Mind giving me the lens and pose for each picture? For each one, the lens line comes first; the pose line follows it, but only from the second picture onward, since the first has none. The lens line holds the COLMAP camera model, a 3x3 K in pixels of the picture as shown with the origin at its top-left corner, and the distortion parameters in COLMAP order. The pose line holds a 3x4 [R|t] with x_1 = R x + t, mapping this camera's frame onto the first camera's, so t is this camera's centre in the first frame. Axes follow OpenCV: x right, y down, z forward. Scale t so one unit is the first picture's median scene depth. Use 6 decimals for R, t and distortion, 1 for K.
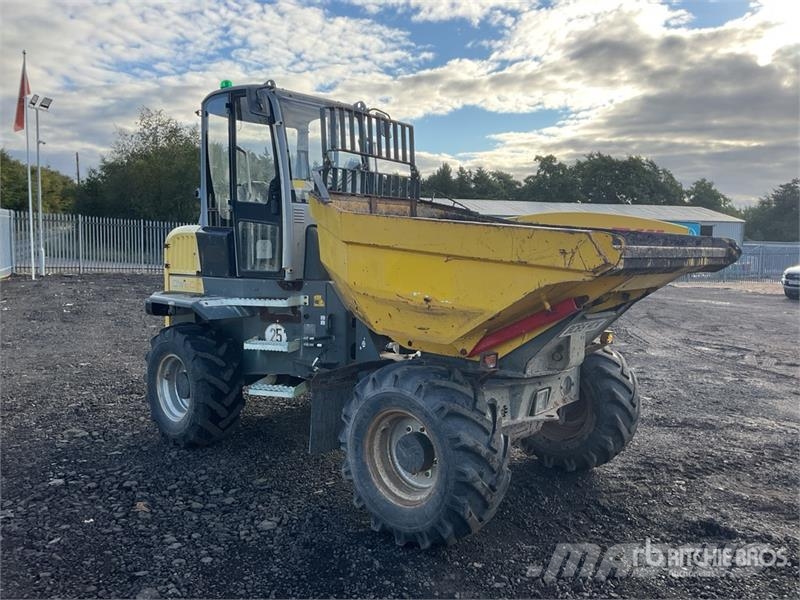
lens RADIAL K [[593.0, 0, 380.0], [0, 593.0, 300.6], [0, 0, 1]] dist [-0.005042, -0.162282]
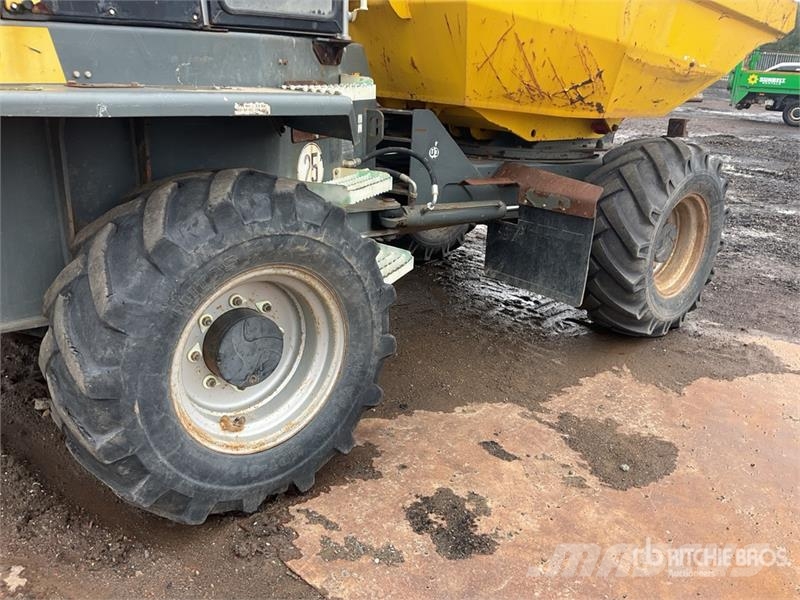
lens RADIAL K [[653.0, 0, 397.1], [0, 653.0, 301.2], [0, 0, 1]] dist [0.106325, -0.238843]
pose [[0.094615, -0.344461, 0.934021, -0.795478], [0.019546, 0.938692, 0.344203, -0.022499], [-0.995322, -0.014310, 0.095547, 1.031905]]
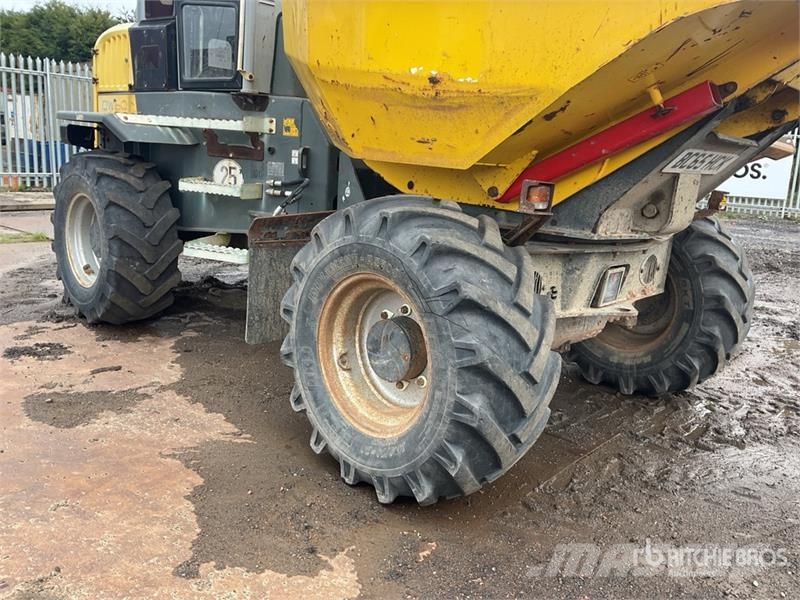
lens RADIAL K [[653.0, 0, 397.1], [0, 653.0, 301.2], [0, 0, 1]] dist [0.106325, -0.238843]
pose [[0.997819, 0.064927, -0.011908, 0.046455], [-0.062016, 0.983866, 0.167816, 0.070652], [0.022612, -0.166711, 0.985746, 0.258359]]
